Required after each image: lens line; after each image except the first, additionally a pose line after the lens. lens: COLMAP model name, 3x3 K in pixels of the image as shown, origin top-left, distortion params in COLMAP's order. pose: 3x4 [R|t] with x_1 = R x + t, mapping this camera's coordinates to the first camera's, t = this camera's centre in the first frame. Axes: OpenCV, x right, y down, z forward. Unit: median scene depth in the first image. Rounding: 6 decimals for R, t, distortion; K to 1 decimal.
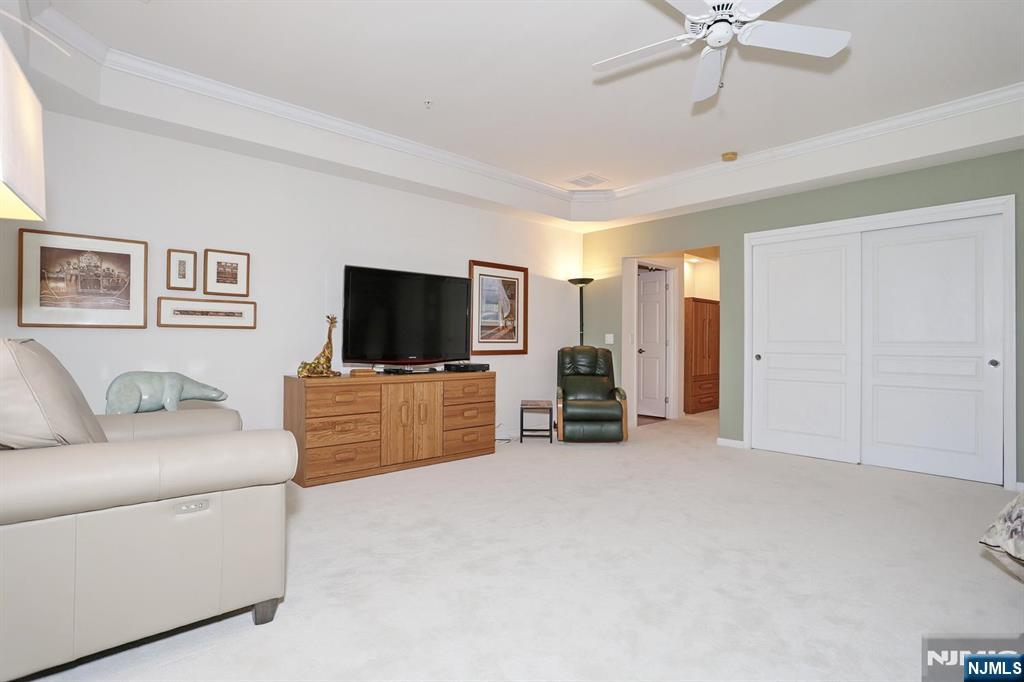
lens RADIAL K [[509.8, 0, 511.8], [0, 509.8, 339.1], [0, 0, 1]] dist [-0.031564, 0.001456]
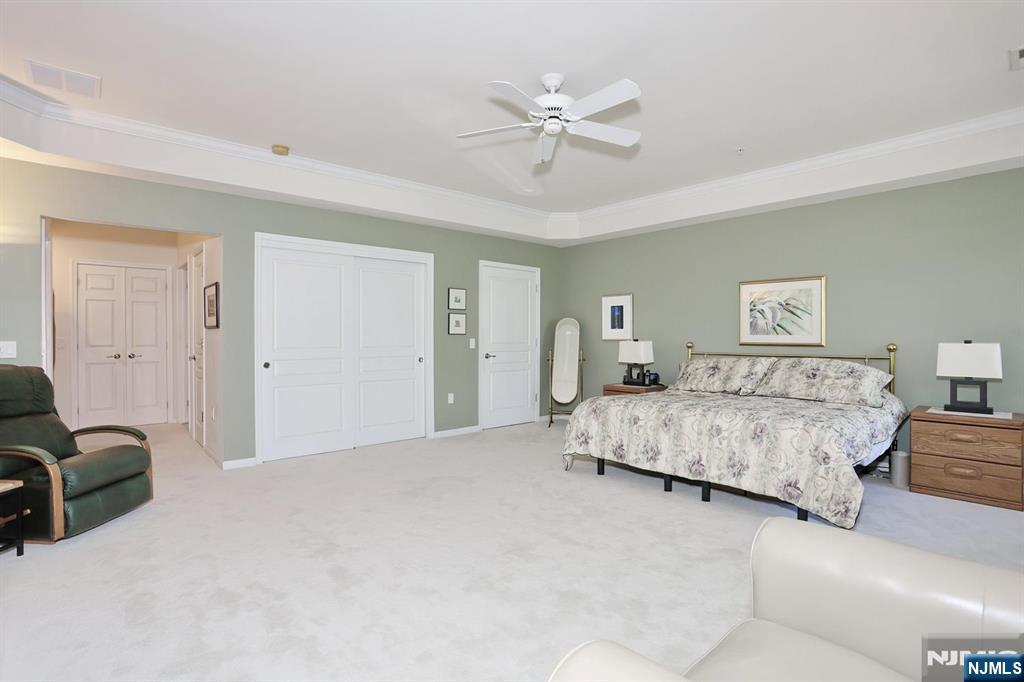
lens RADIAL K [[509.8, 0, 511.8], [0, 509.8, 339.1], [0, 0, 1]] dist [-0.031564, 0.001456]
pose [[0.012037, -0.005738, 0.999911, -0.490245], [0.000898, 0.999983, 0.005727, -0.019131], [-0.999927, 0.000829, 0.012042, 0.565158]]
